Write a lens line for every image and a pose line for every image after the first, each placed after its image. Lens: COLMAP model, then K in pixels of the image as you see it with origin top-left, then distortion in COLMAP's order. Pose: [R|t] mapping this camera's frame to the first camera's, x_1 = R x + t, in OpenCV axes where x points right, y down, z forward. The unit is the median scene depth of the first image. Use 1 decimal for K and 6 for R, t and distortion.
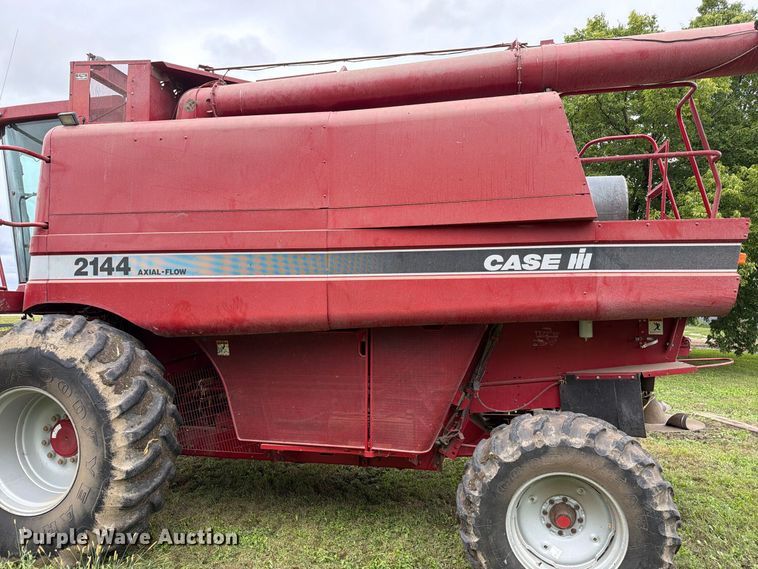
lens RADIAL K [[531.0, 0, 371.7], [0, 531.0, 289.2], [0, 0, 1]] dist [0.121404, -0.176141]
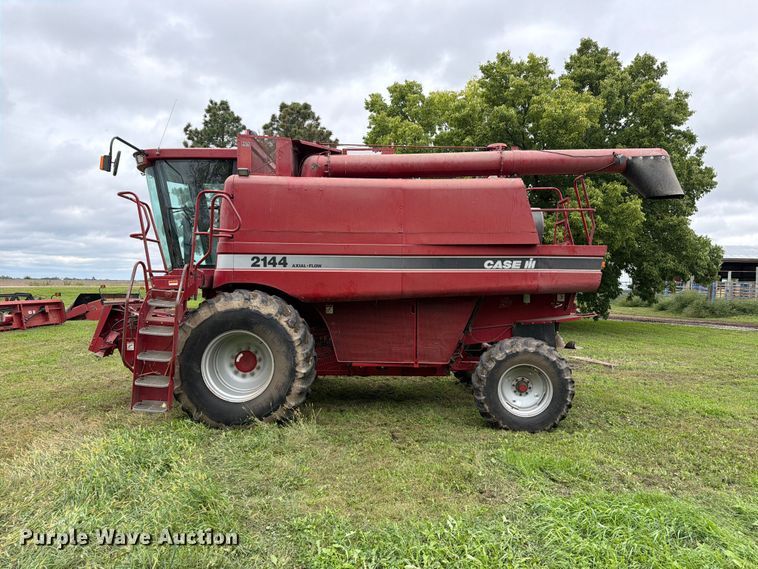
lens RADIAL K [[531.0, 0, 371.7], [0, 531.0, 289.2], [0, 0, 1]] dist [0.121404, -0.176141]
pose [[0.979427, 0.004711, 0.201742, -0.567411], [-0.014394, 0.998812, 0.046558, -0.042362], [-0.201283, -0.048504, 0.978331, -0.804318]]
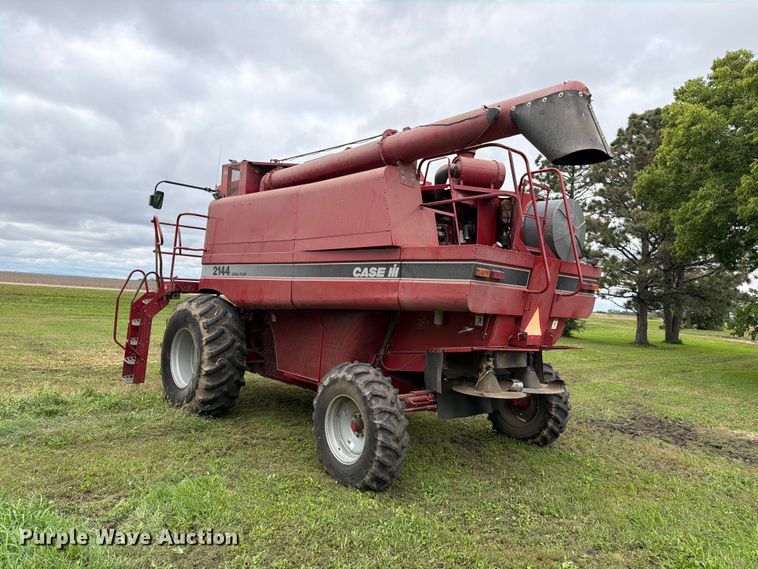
lens RADIAL K [[531.0, 0, 371.7], [0, 531.0, 289.2], [0, 0, 1]] dist [0.121404, -0.176141]
pose [[0.812380, 0.034754, -0.582091, 1.171356], [-0.040682, 0.999168, 0.002878, -0.003822], [0.581707, 0.021342, 0.813118, -0.281988]]
